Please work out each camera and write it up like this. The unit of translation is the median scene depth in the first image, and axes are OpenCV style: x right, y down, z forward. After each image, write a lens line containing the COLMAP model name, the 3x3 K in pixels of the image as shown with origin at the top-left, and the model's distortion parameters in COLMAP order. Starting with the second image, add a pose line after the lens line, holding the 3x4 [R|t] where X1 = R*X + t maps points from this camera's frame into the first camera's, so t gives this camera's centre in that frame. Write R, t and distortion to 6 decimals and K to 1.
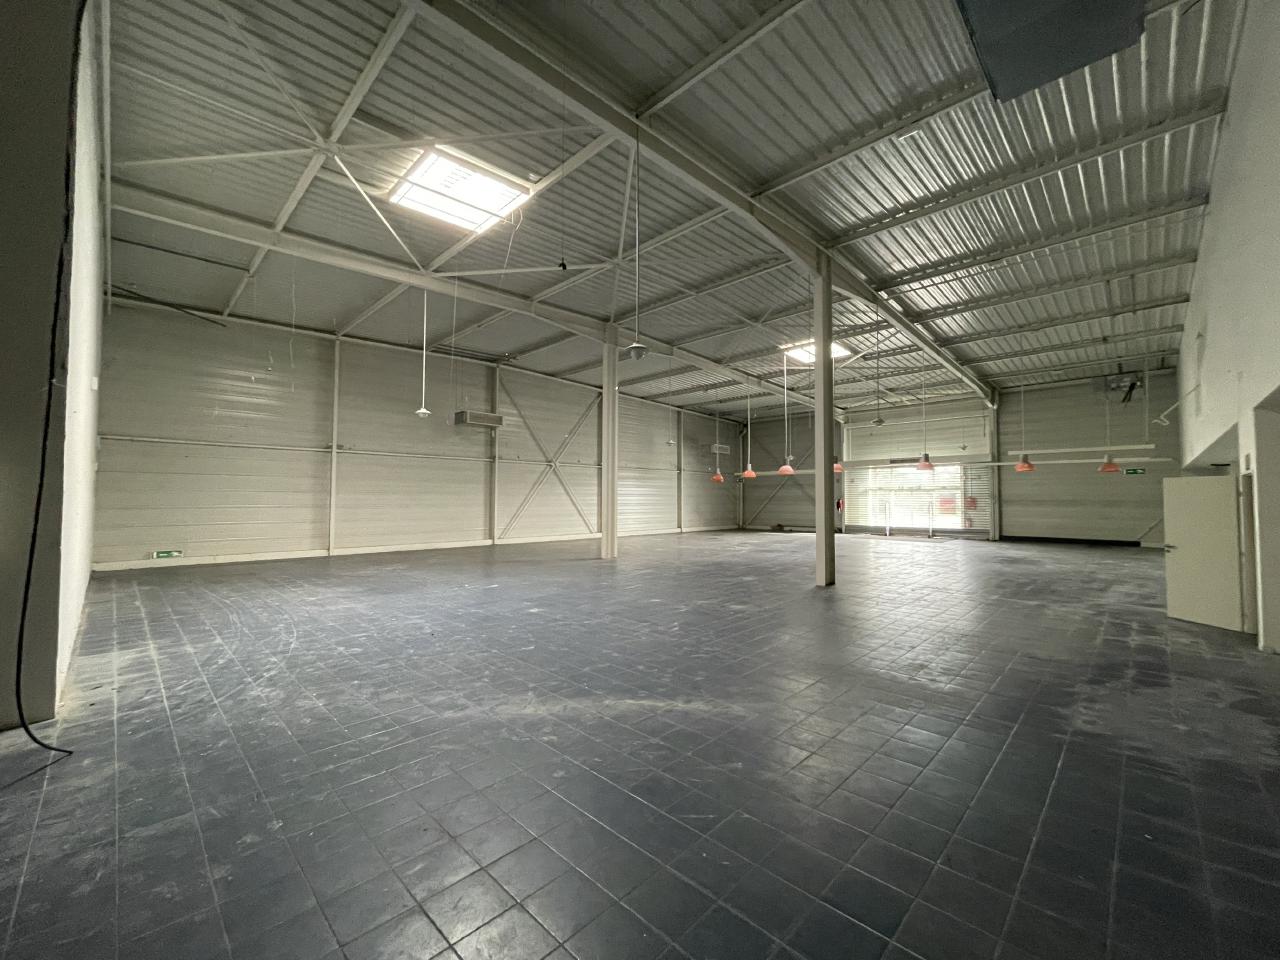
lens RADIAL K [[514.5, 0, 640.0], [0, 514.5, 480.0], [0, 0, 1]] dist [-0.001709, -0.000283]
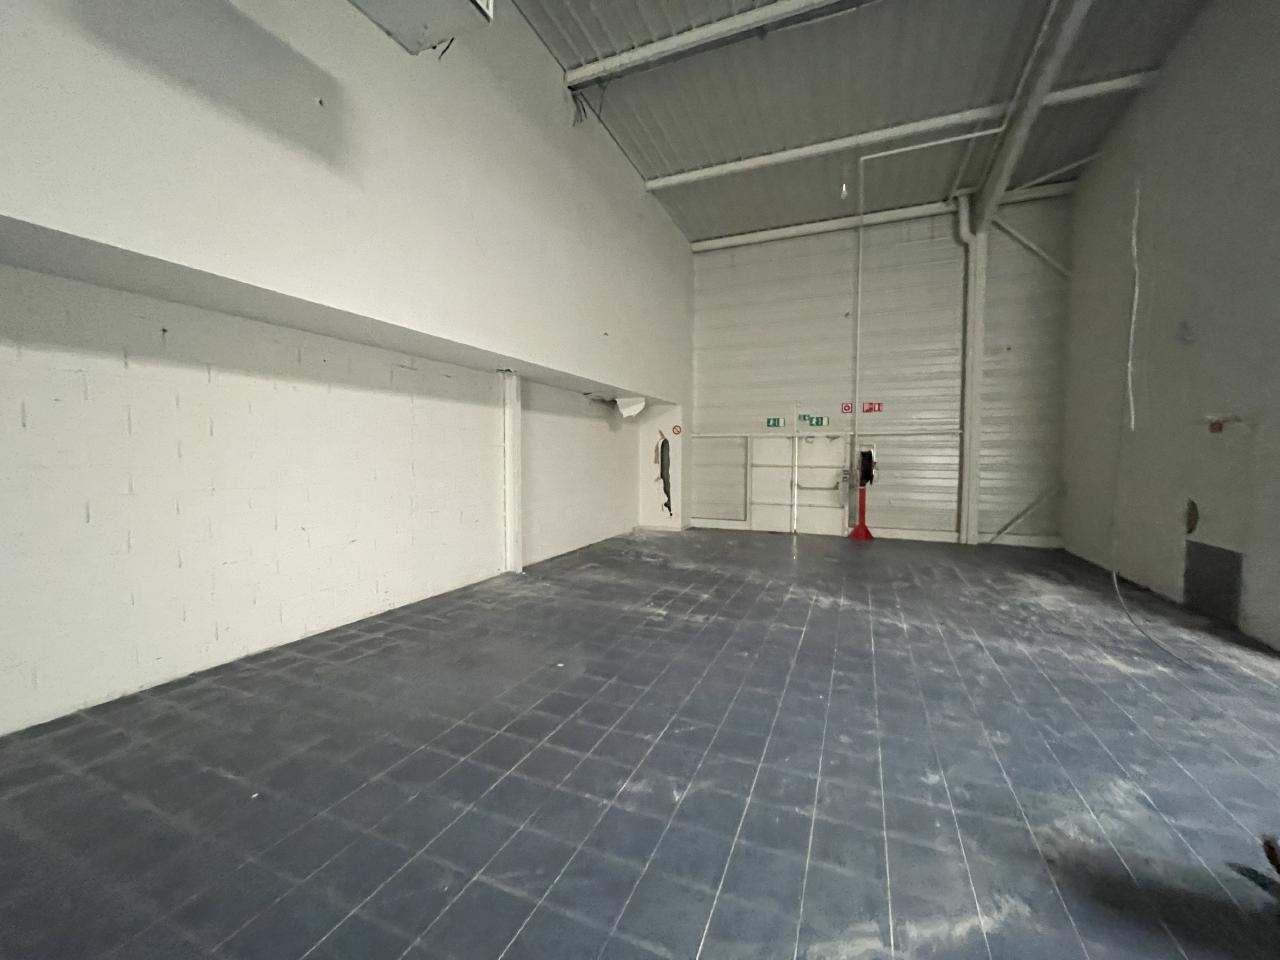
lens RADIAL K [[514.5, 0, 640.0], [0, 514.5, 480.0], [0, 0, 1]] dist [-0.001709, -0.000283]
pose [[-0.930625, 0.015452, -0.365649, 0.417344], [0.009379, 0.999787, 0.018379, 0.055067], [0.365855, 0.013675, -0.930571, 1.355205]]
